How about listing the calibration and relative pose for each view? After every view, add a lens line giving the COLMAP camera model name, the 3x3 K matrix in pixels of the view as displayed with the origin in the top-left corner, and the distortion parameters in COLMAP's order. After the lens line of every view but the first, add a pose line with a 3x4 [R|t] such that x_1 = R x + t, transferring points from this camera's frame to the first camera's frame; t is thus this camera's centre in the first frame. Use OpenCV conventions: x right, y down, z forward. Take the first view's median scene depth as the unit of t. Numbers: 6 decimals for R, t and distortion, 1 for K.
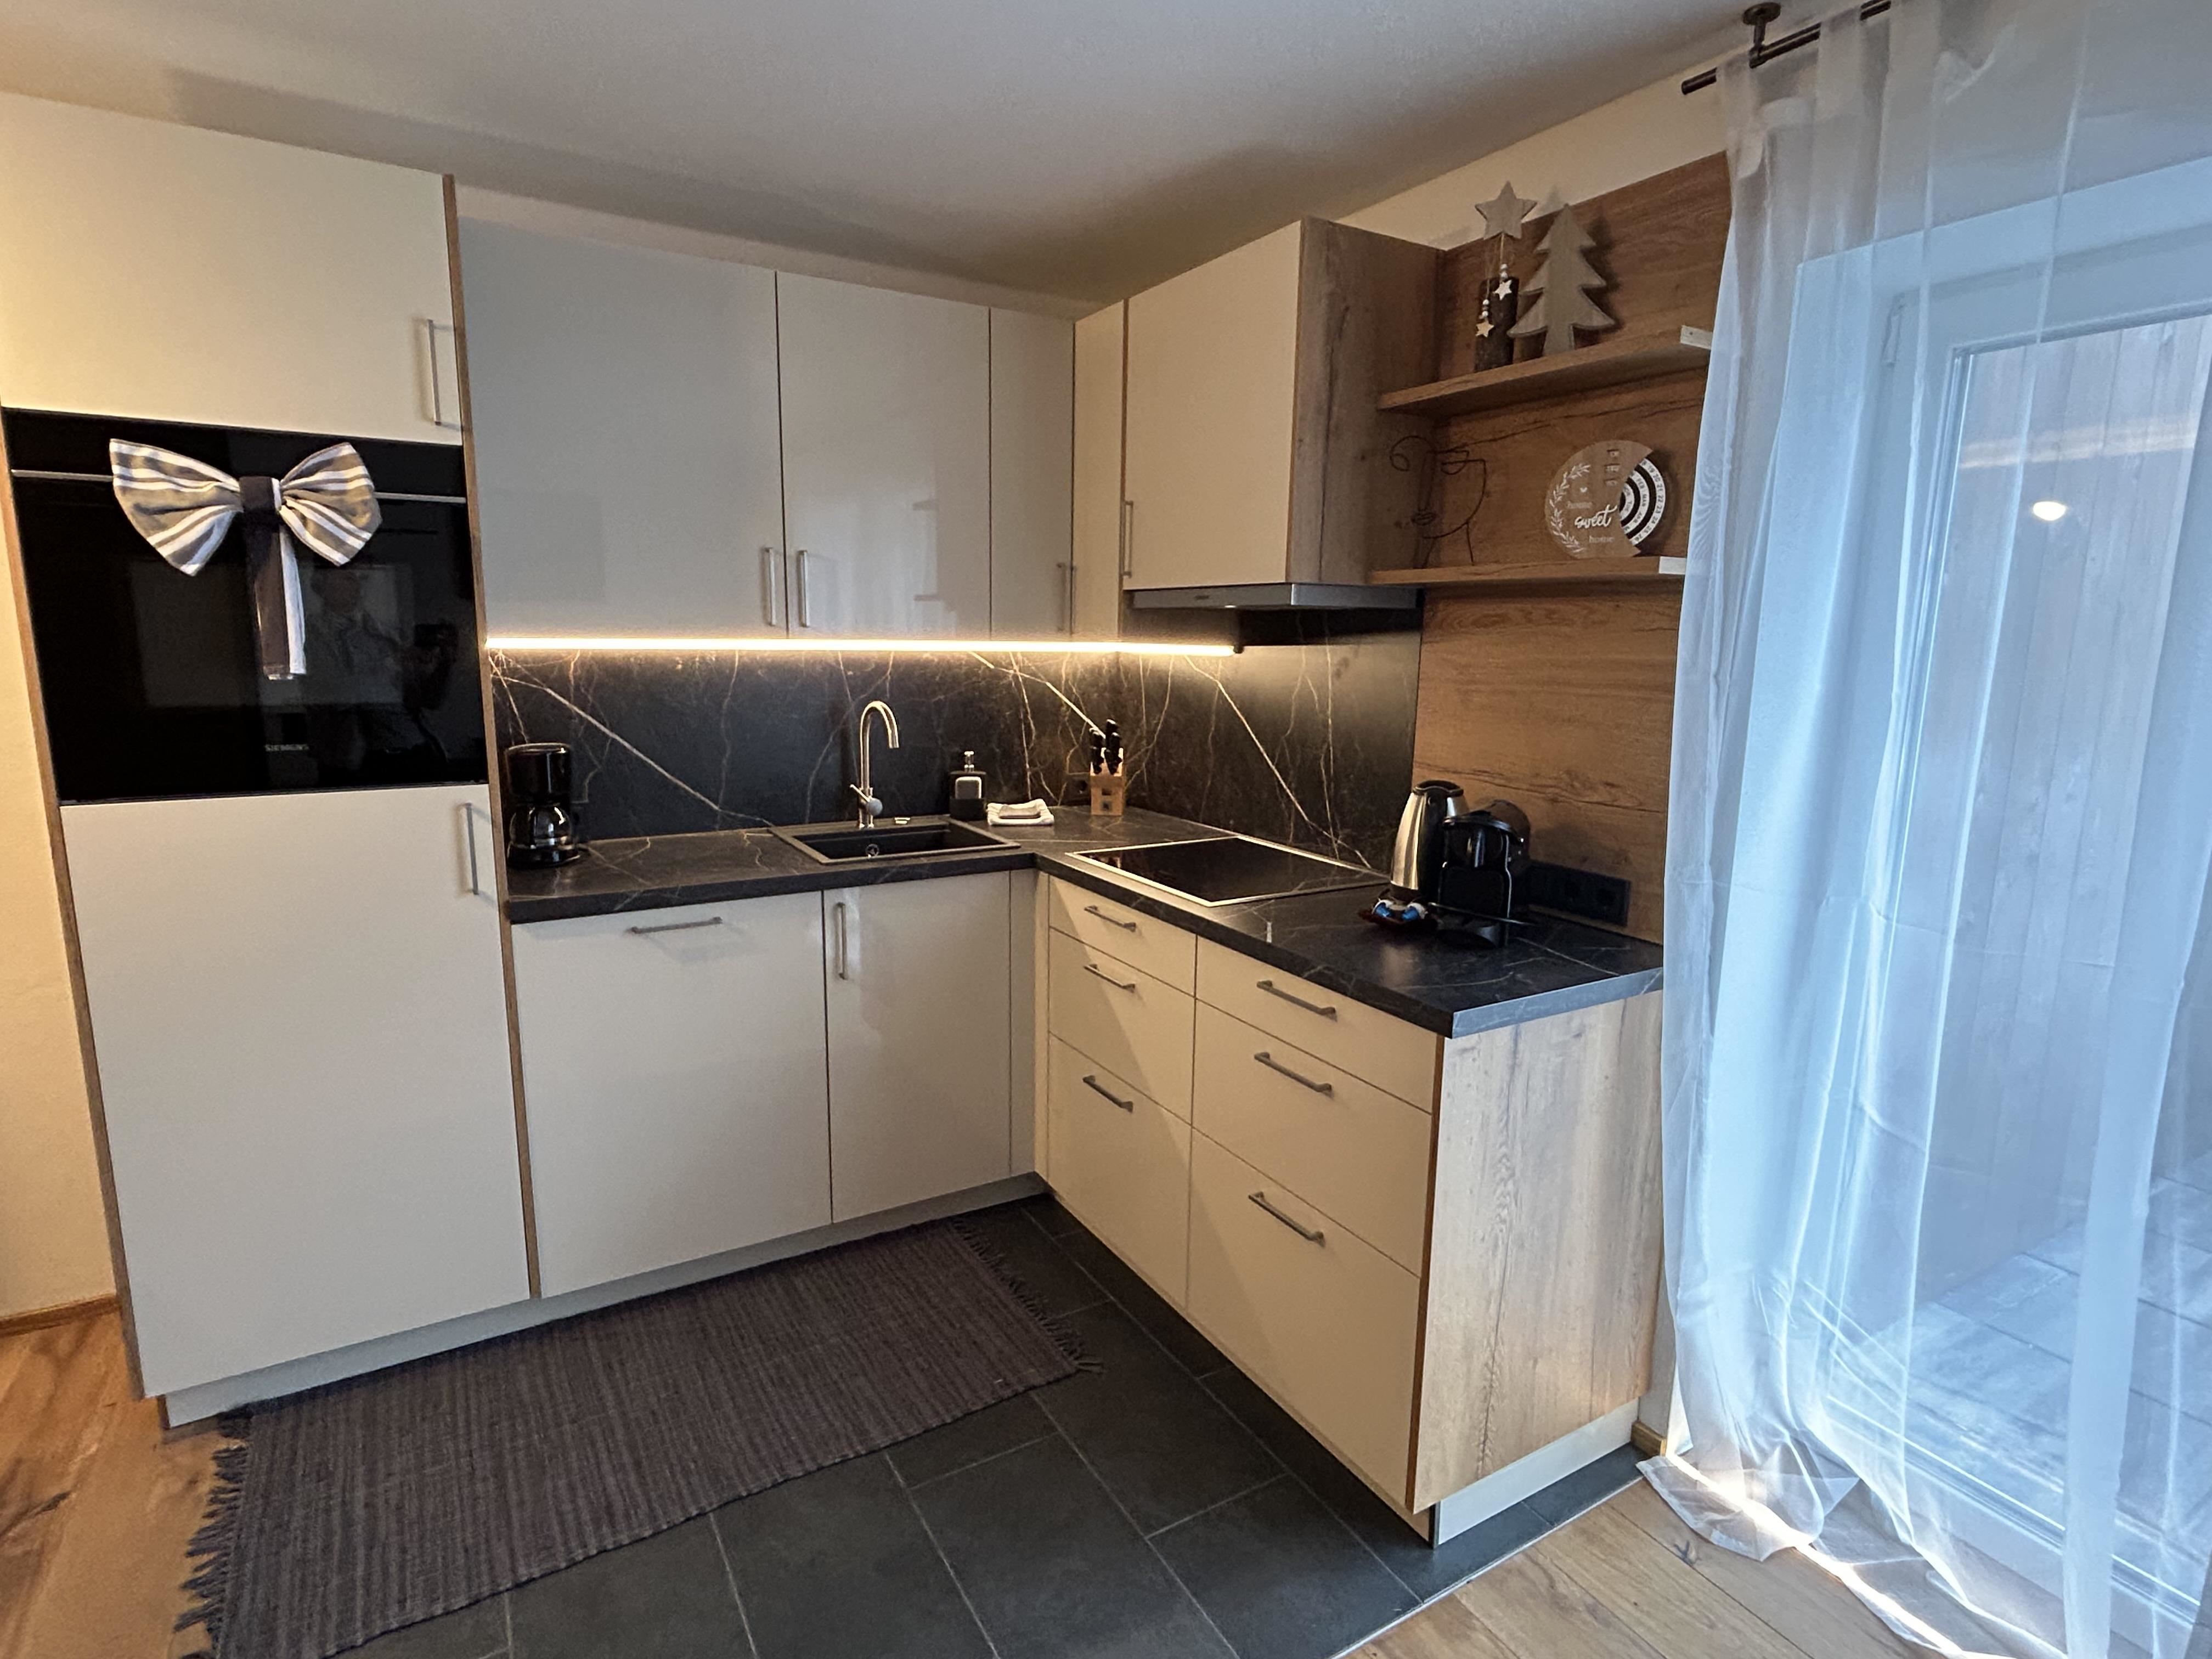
lens RADIAL K [[1132.3, 0, 1121.7], [0, 1132.3, 820.0], [0, 0, 1]] dist [-0.004960, 0.000198]
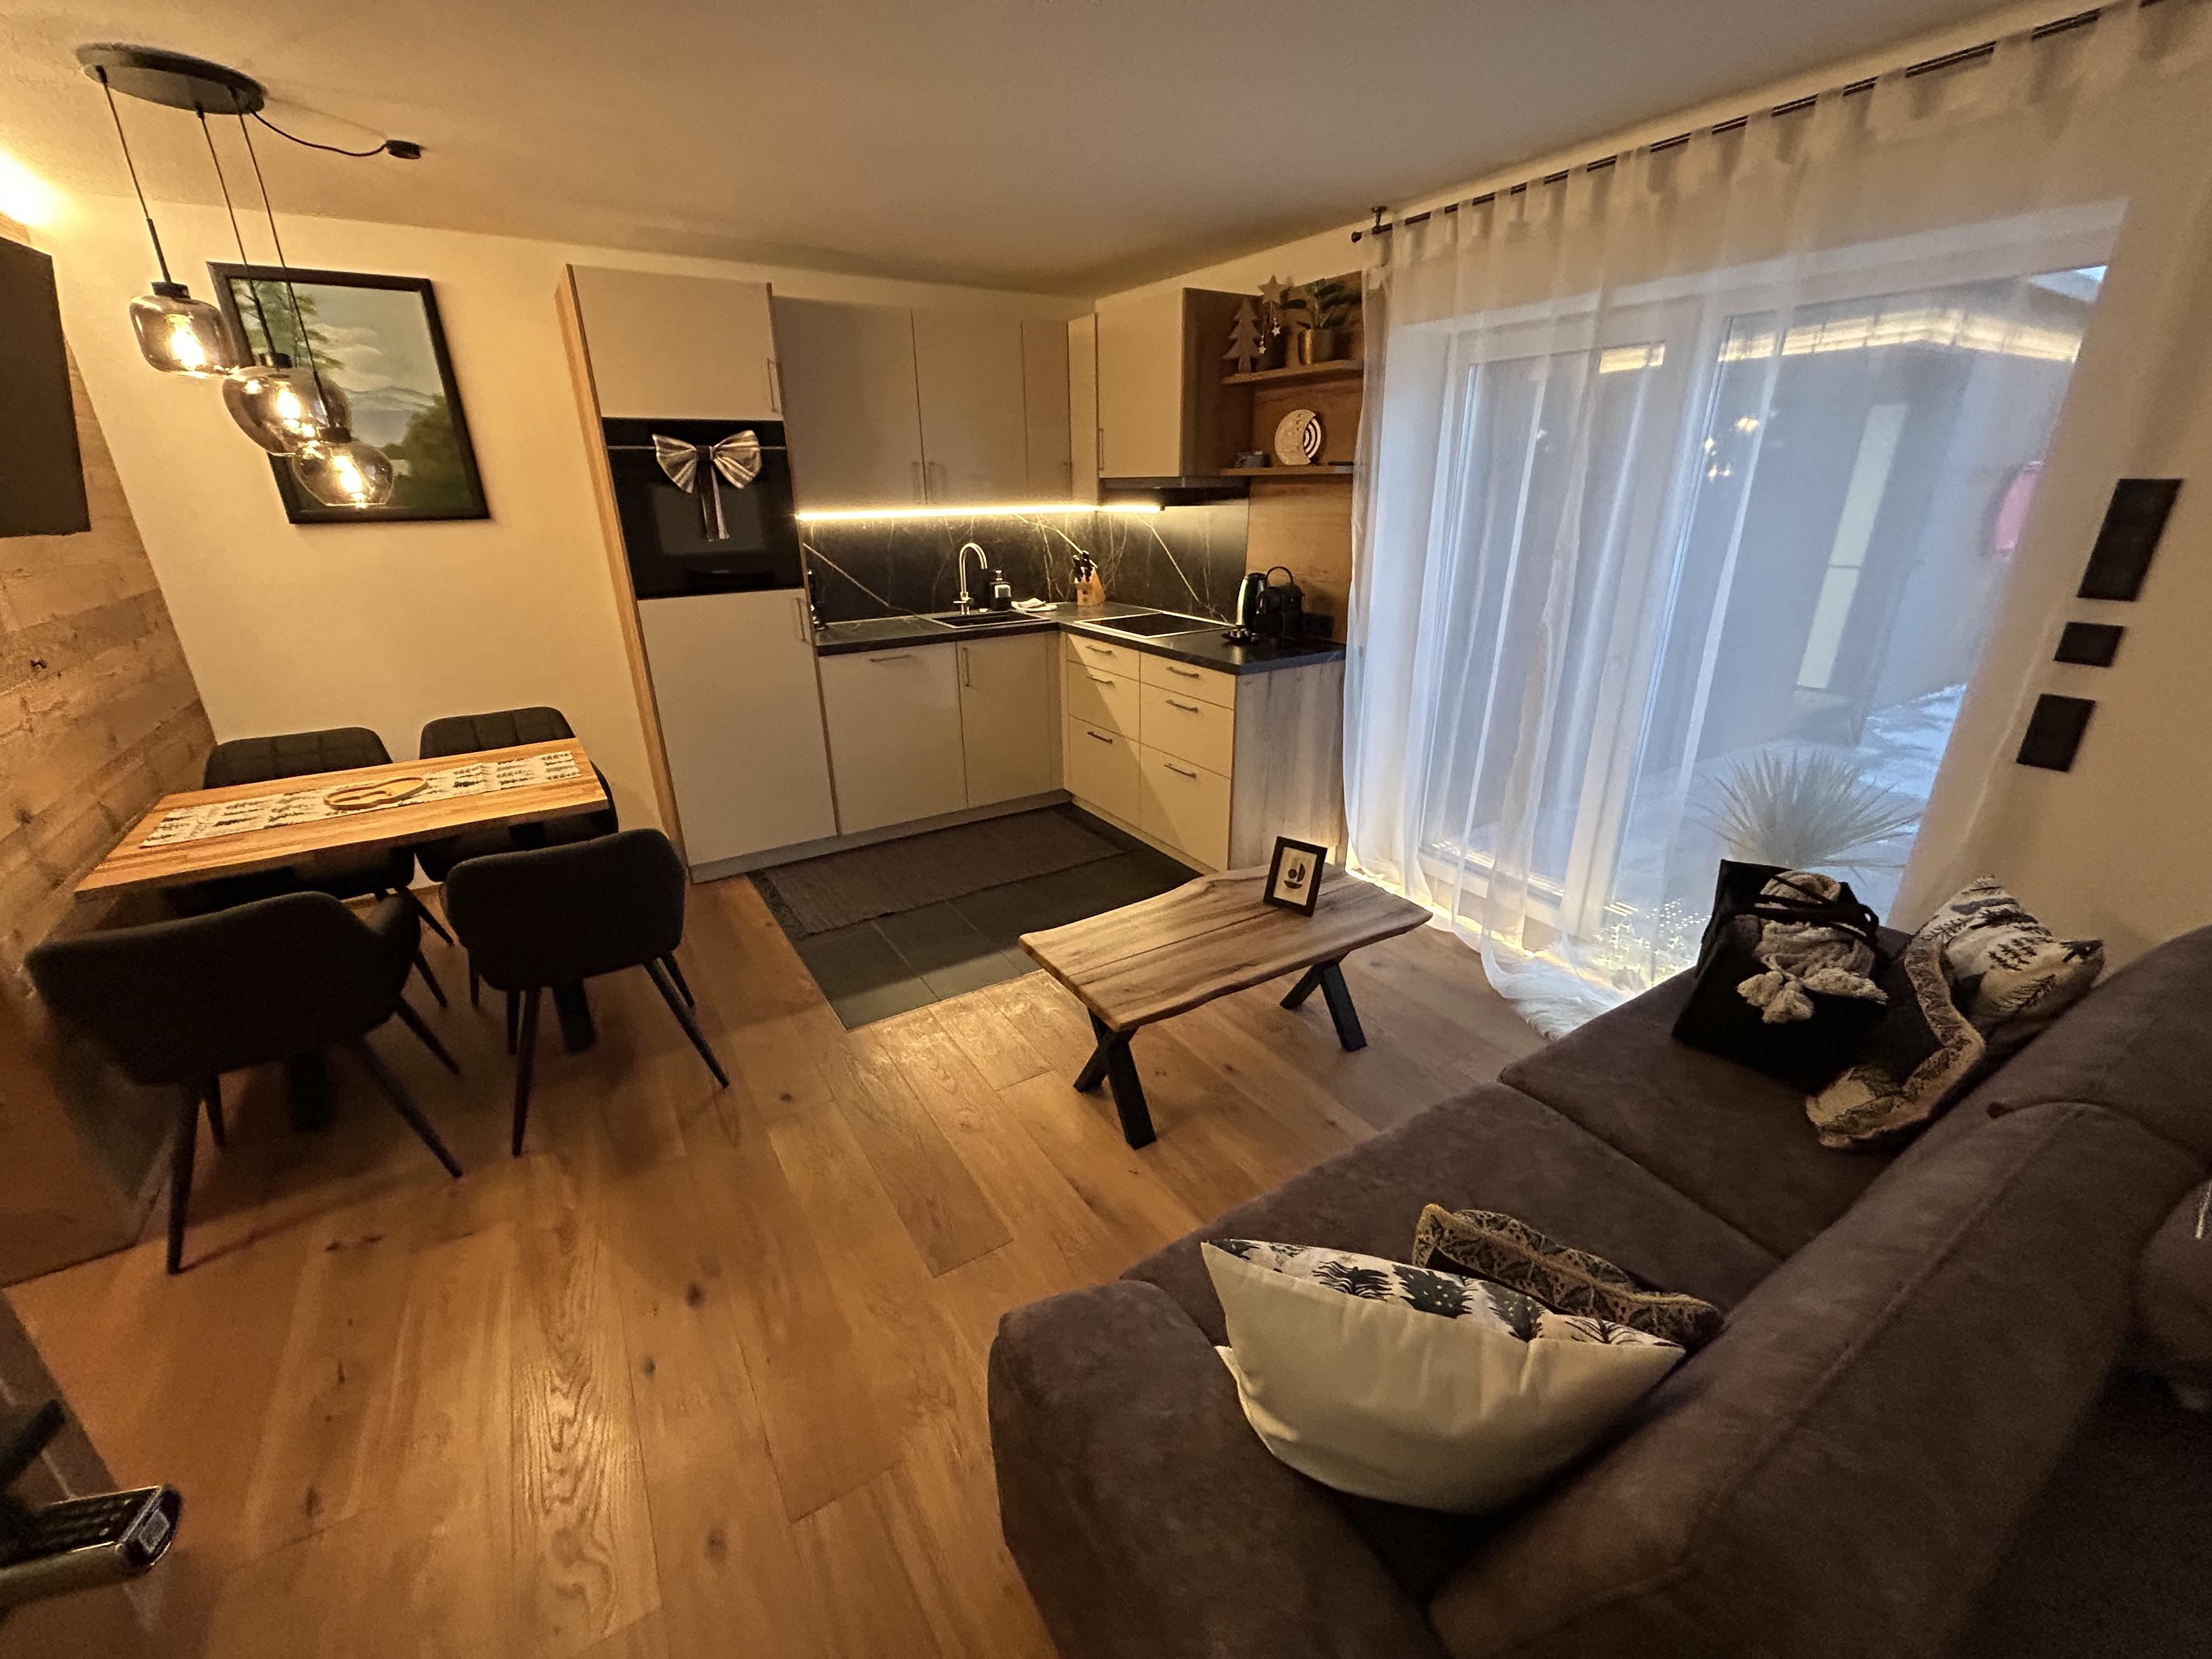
lens RADIAL K [[898.2, 0, 1101.2], [0, 898.2, 826.7], [0, 0, 1]] dist [-0.016469, -0.000114]
pose [[0.999541, -0.030069, -0.003820, -0.009377], [0.030227, 0.979473, 0.199298, 0.082185], [-0.002252, -0.199322, 0.979931, -0.695343]]
